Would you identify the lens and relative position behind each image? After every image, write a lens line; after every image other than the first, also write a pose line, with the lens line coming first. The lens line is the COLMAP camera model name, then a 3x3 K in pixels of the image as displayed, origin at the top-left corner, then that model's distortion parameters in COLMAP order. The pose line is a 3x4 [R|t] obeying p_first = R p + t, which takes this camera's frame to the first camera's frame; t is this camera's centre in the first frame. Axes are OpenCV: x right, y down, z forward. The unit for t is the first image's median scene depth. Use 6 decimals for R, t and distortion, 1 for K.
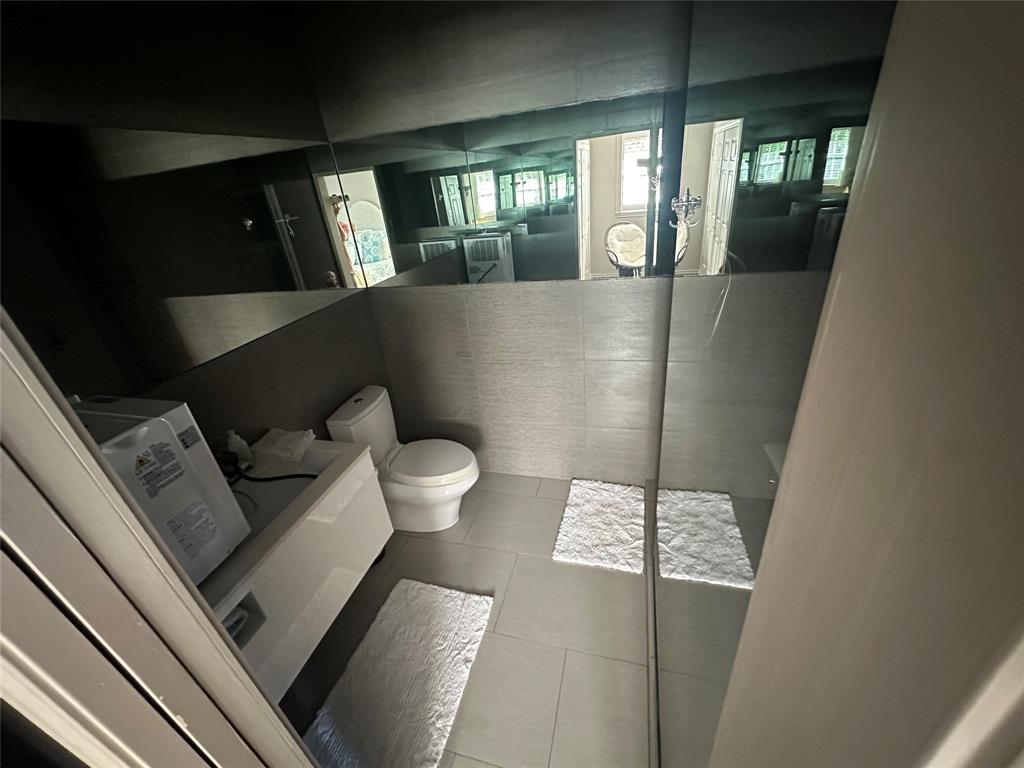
lens RADIAL K [[407.2, 0, 513.2], [0, 407.2, 385.5], [0, 0, 1]] dist [0.003070, -0.000170]
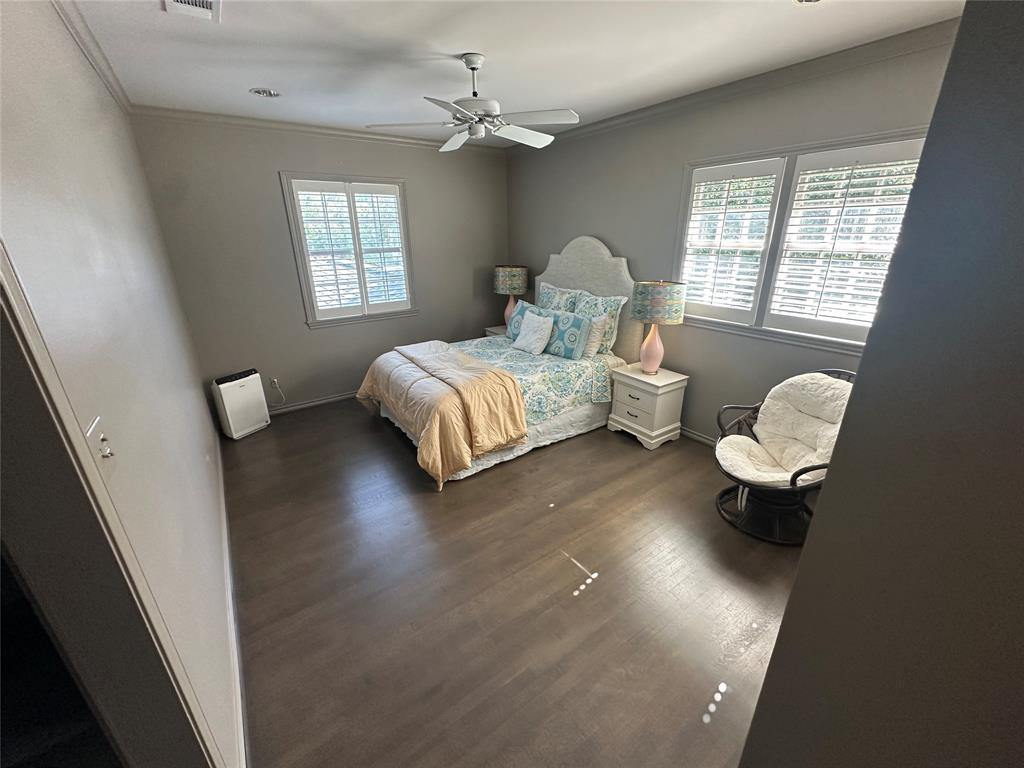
lens RADIAL K [[407.2, 0, 511.0], [0, 407.2, 382.5], [0, 0, 1]] dist [0.003070, -0.000170]
pose [[0.781441, 0.307917, -0.542713, -0.115476], [-0.343993, 0.938242, 0.037018, -0.272267], [0.520595, 0.157762, 0.839102, 0.561964]]
